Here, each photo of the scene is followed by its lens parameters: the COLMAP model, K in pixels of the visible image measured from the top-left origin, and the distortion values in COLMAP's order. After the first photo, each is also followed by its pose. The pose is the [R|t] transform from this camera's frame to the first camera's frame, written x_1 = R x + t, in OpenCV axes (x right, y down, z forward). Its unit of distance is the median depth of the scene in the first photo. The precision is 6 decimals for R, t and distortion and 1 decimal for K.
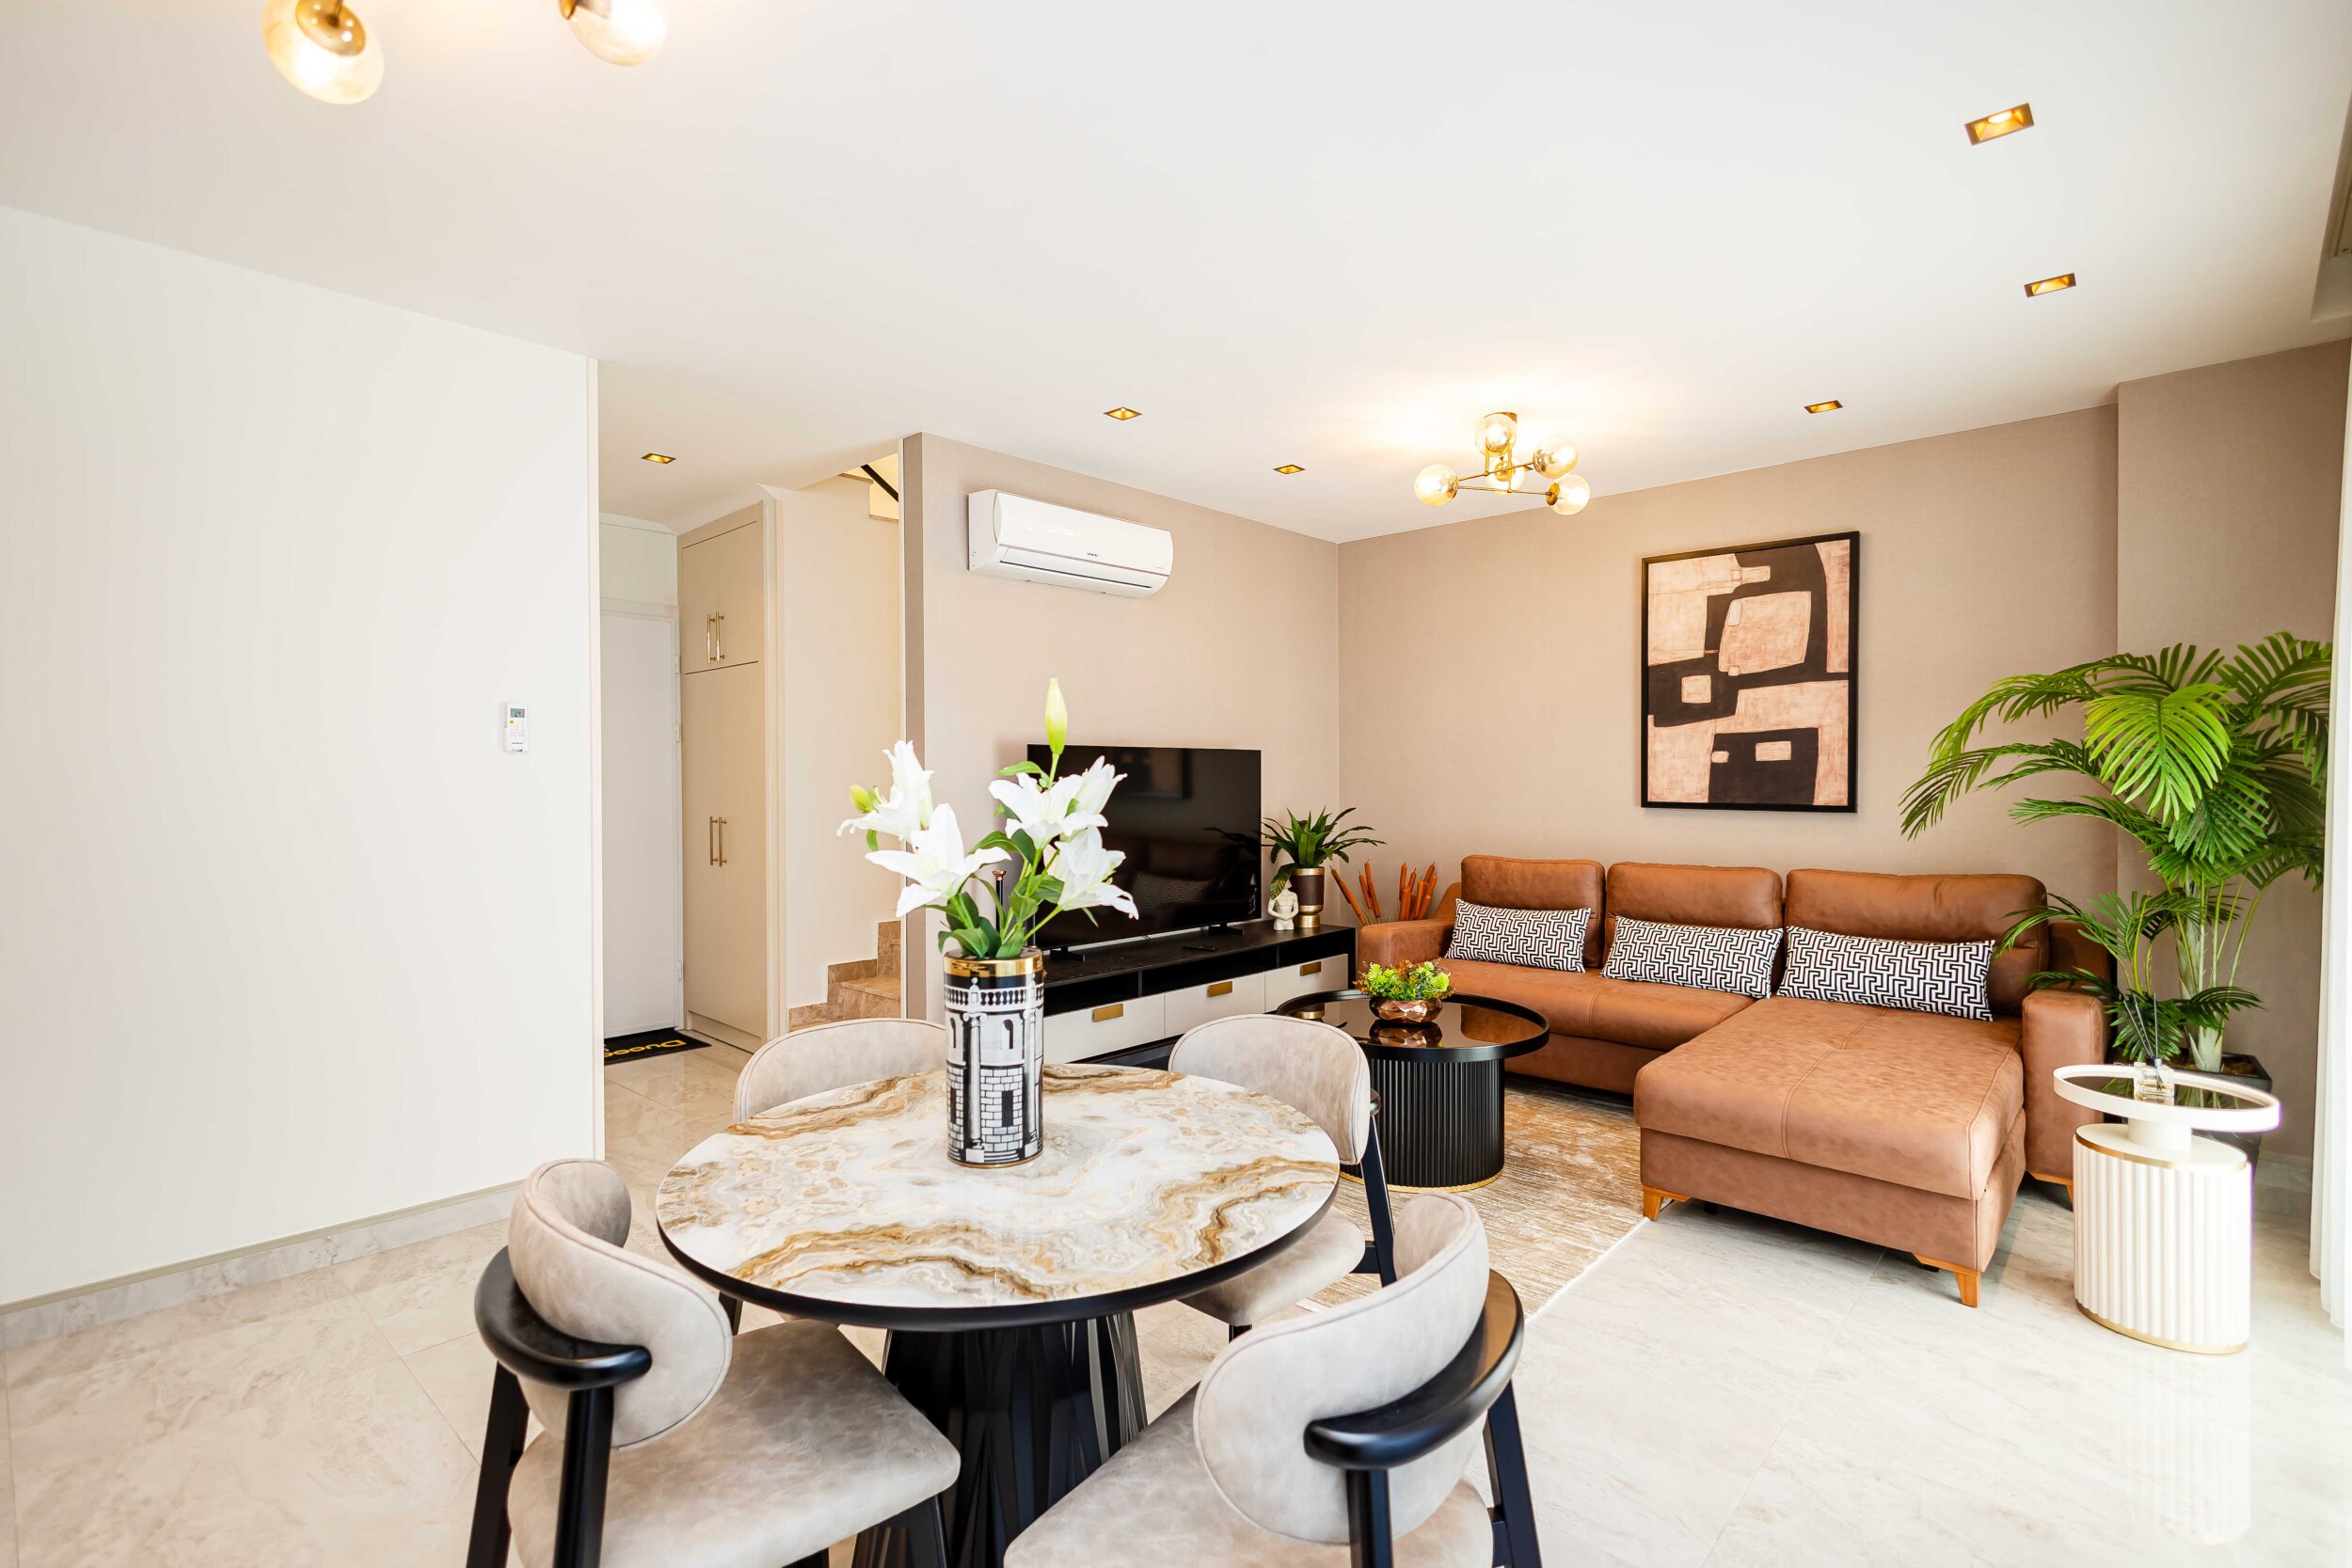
lens RADIAL K [[1052.3, 0, 1157.0], [0, 1052.3, 786.6], [0, 0, 1]] dist [0.008195, -0.001352]
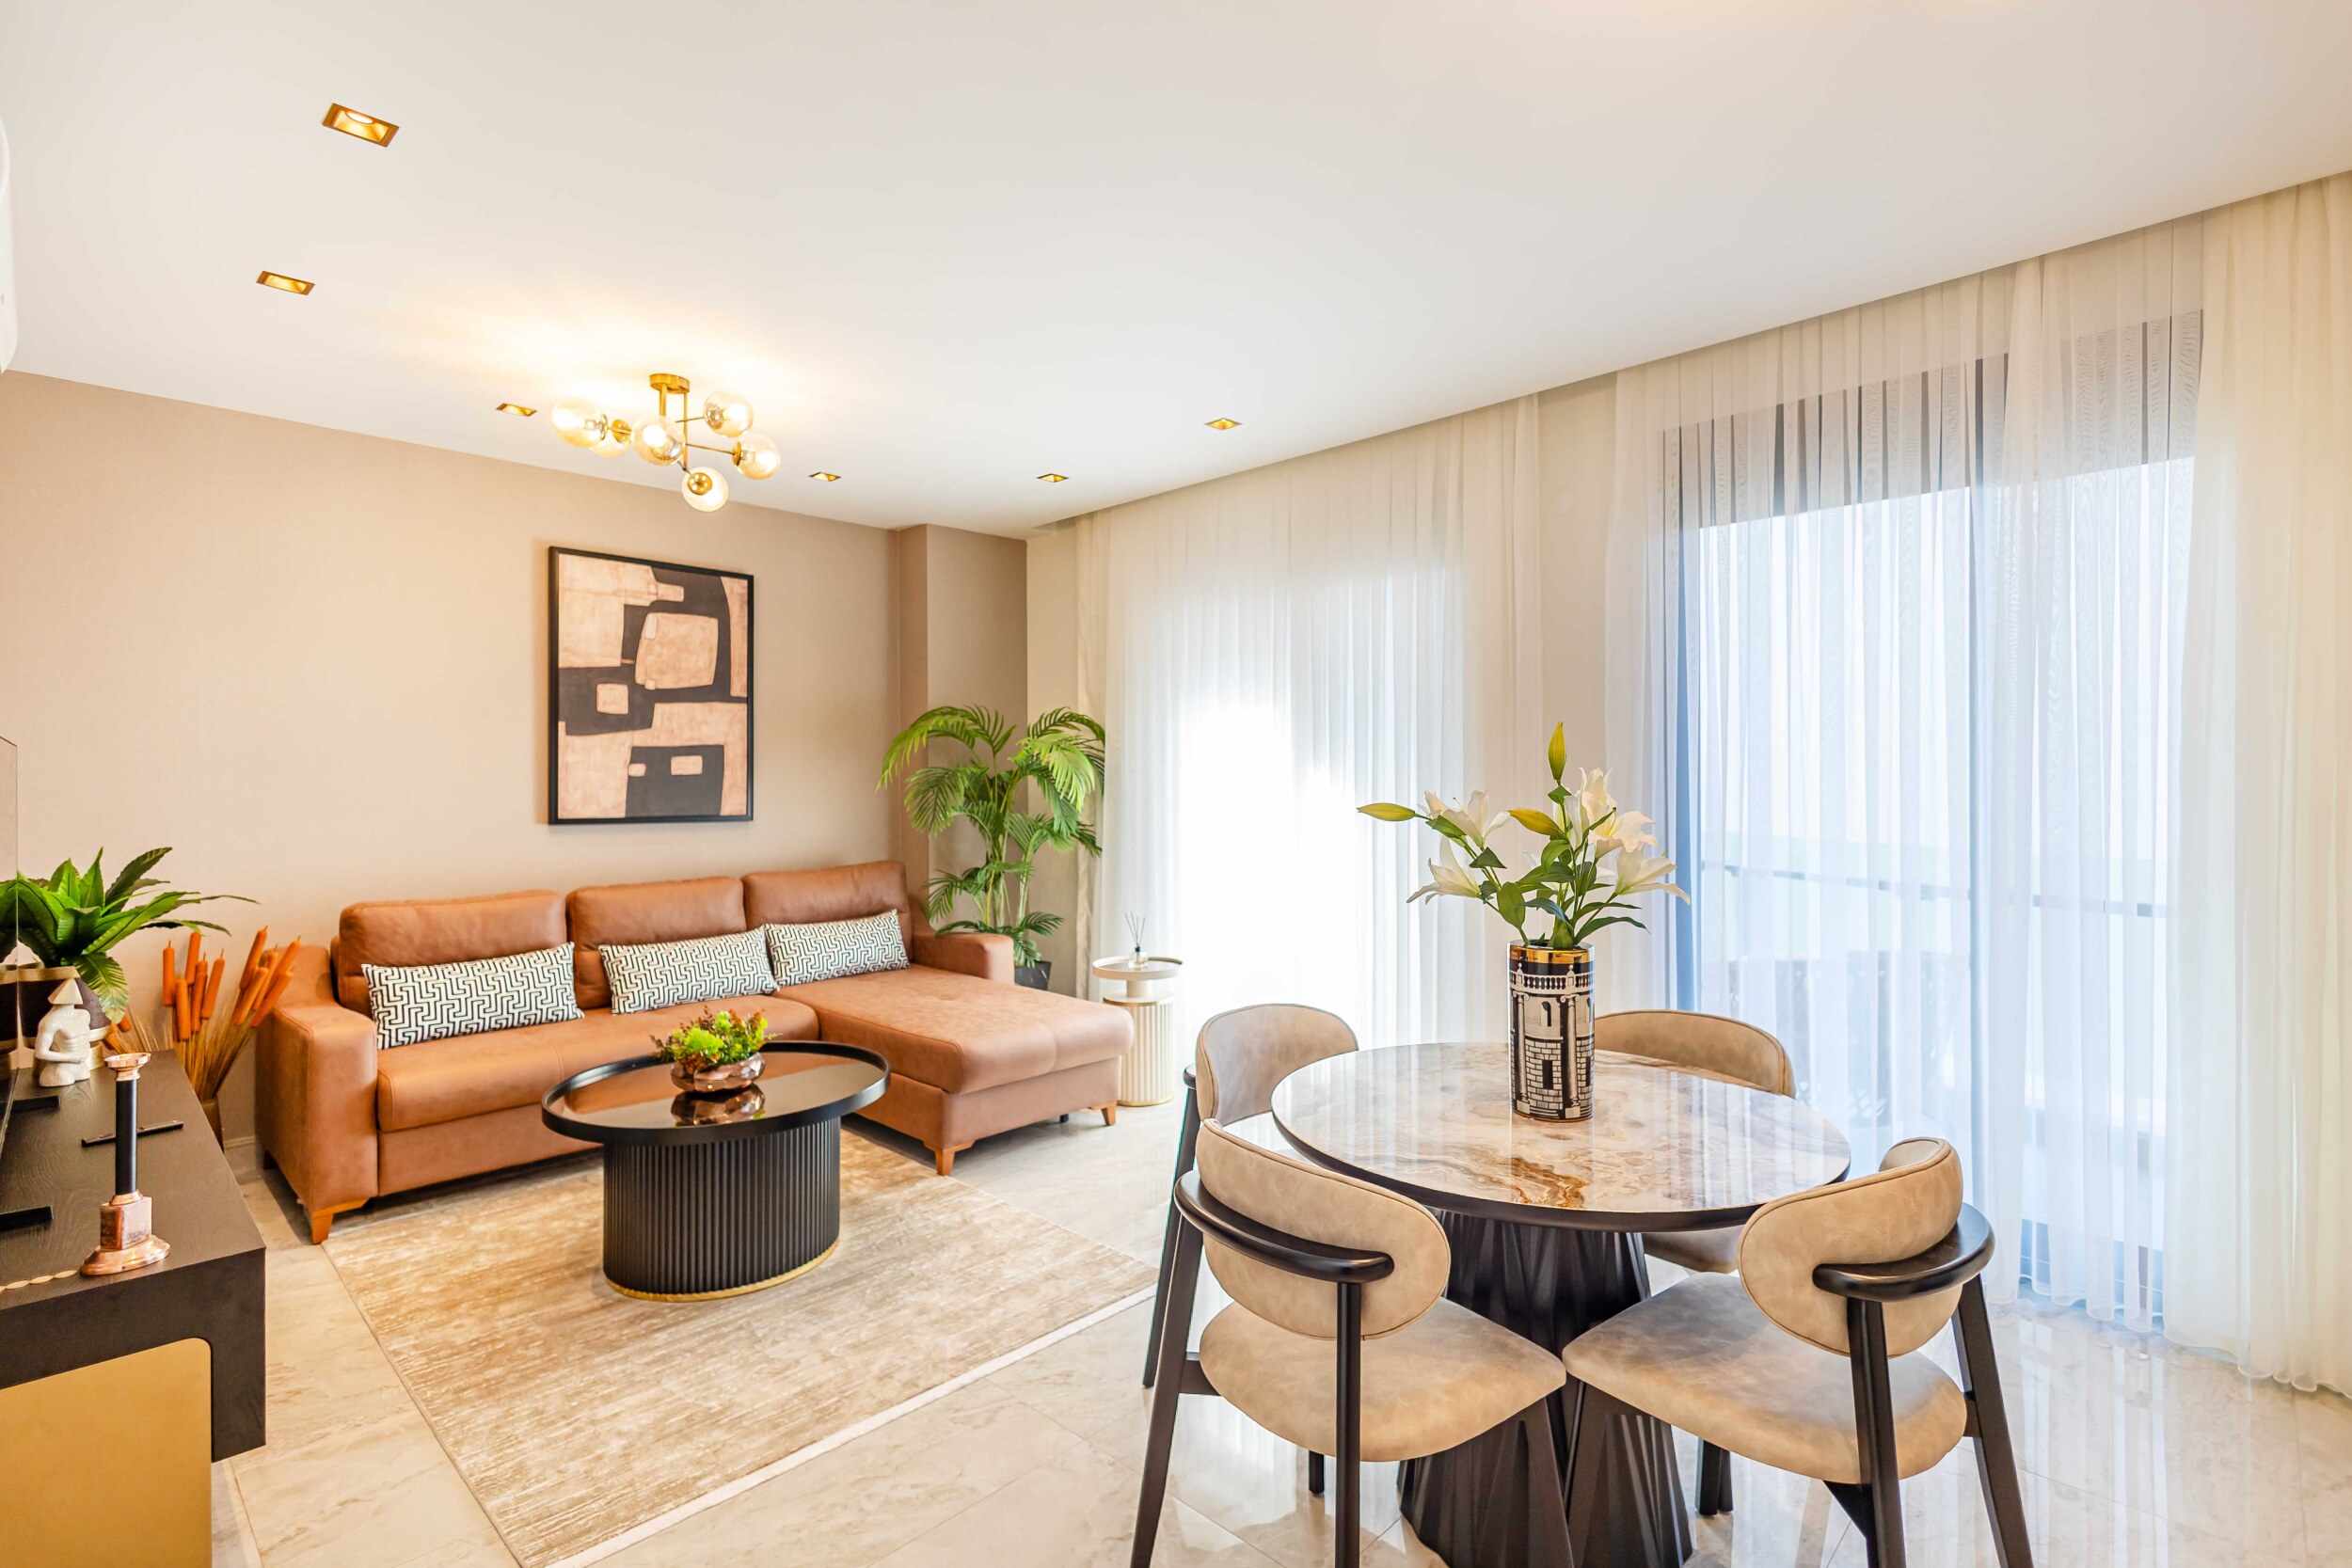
lens RADIAL K [[1109.6, 0, 1172.4], [0, 1109.6, 782.8], [0, 0, 1]] dist [0.014423, 0.000185]
pose [[0.024819, -0.002560, 0.999689, -0.512487], [0.012985, 0.999913, 0.002238, -0.012658], [-0.999608, 0.012926, 0.024850, 0.499027]]
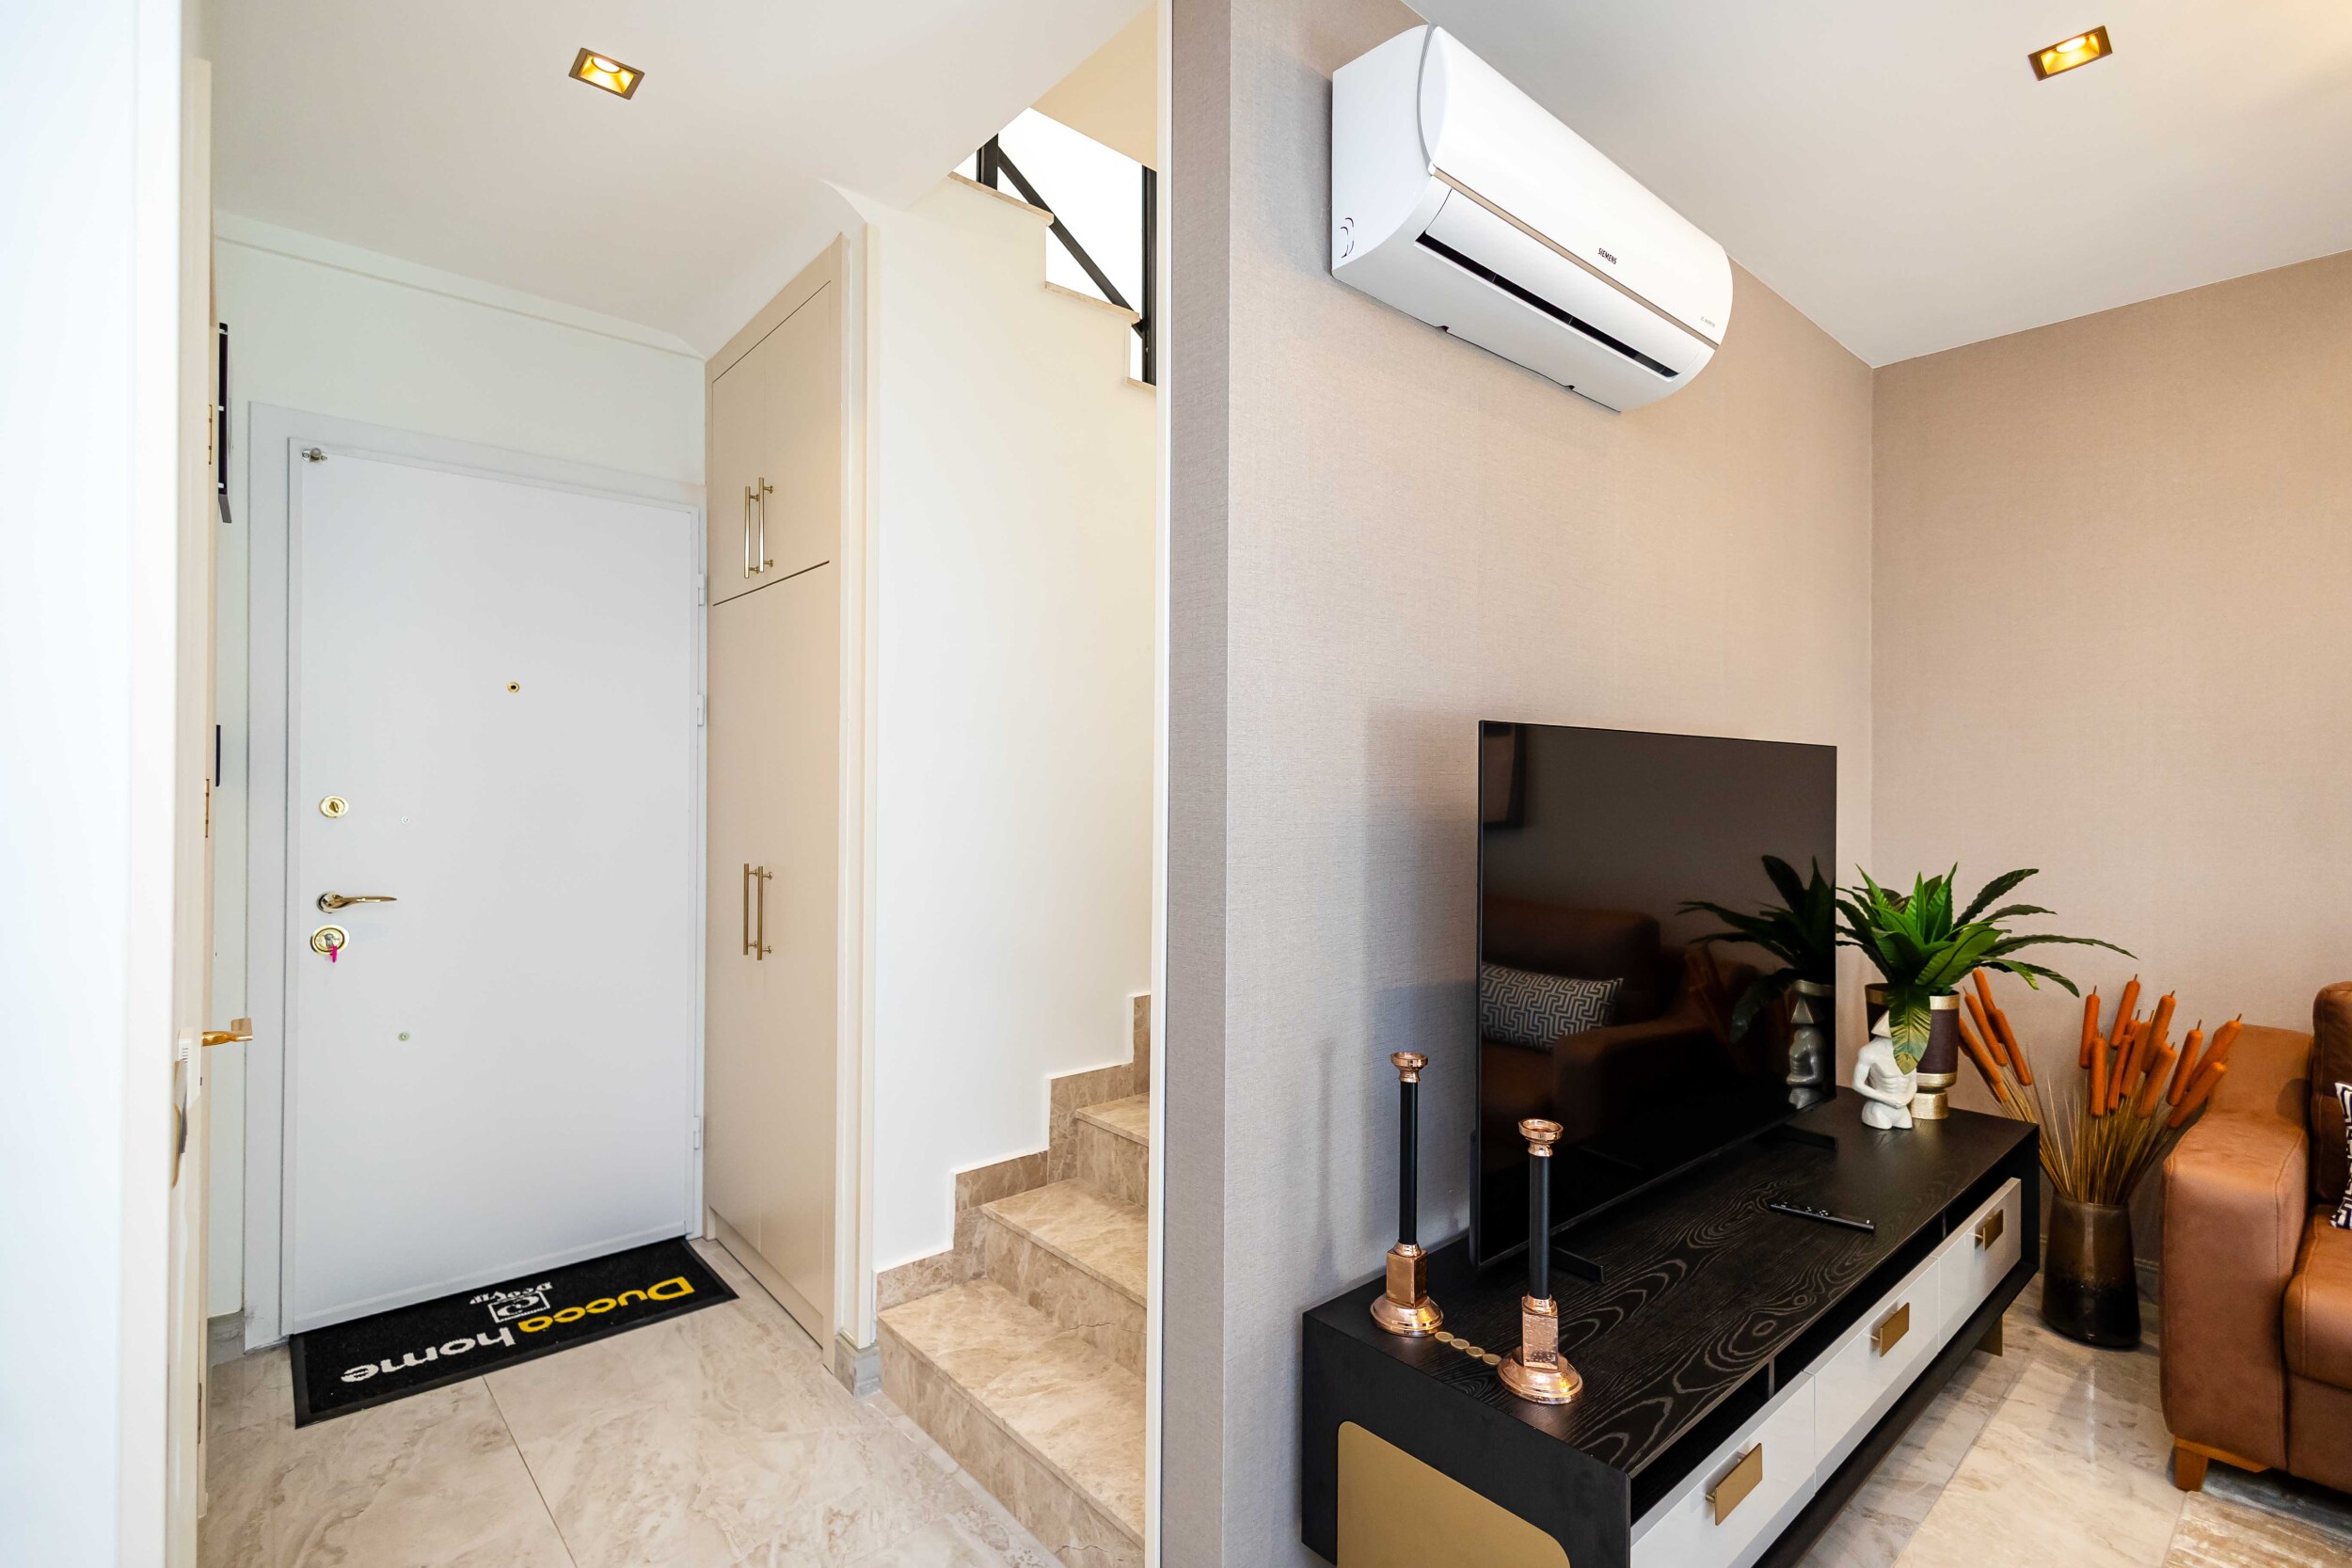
lens RADIAL K [[1076.6, 0, 1155.1], [0, 1076.6, 779.9], [0, 0, 1]] dist [0.014536, -0.003783]
pose [[0.994259, 0.010307, -0.106507, -0.186178], [-0.011854, 0.999833, -0.013899, -0.010410], [0.106346, 0.015082, 0.994215, 0.560663]]
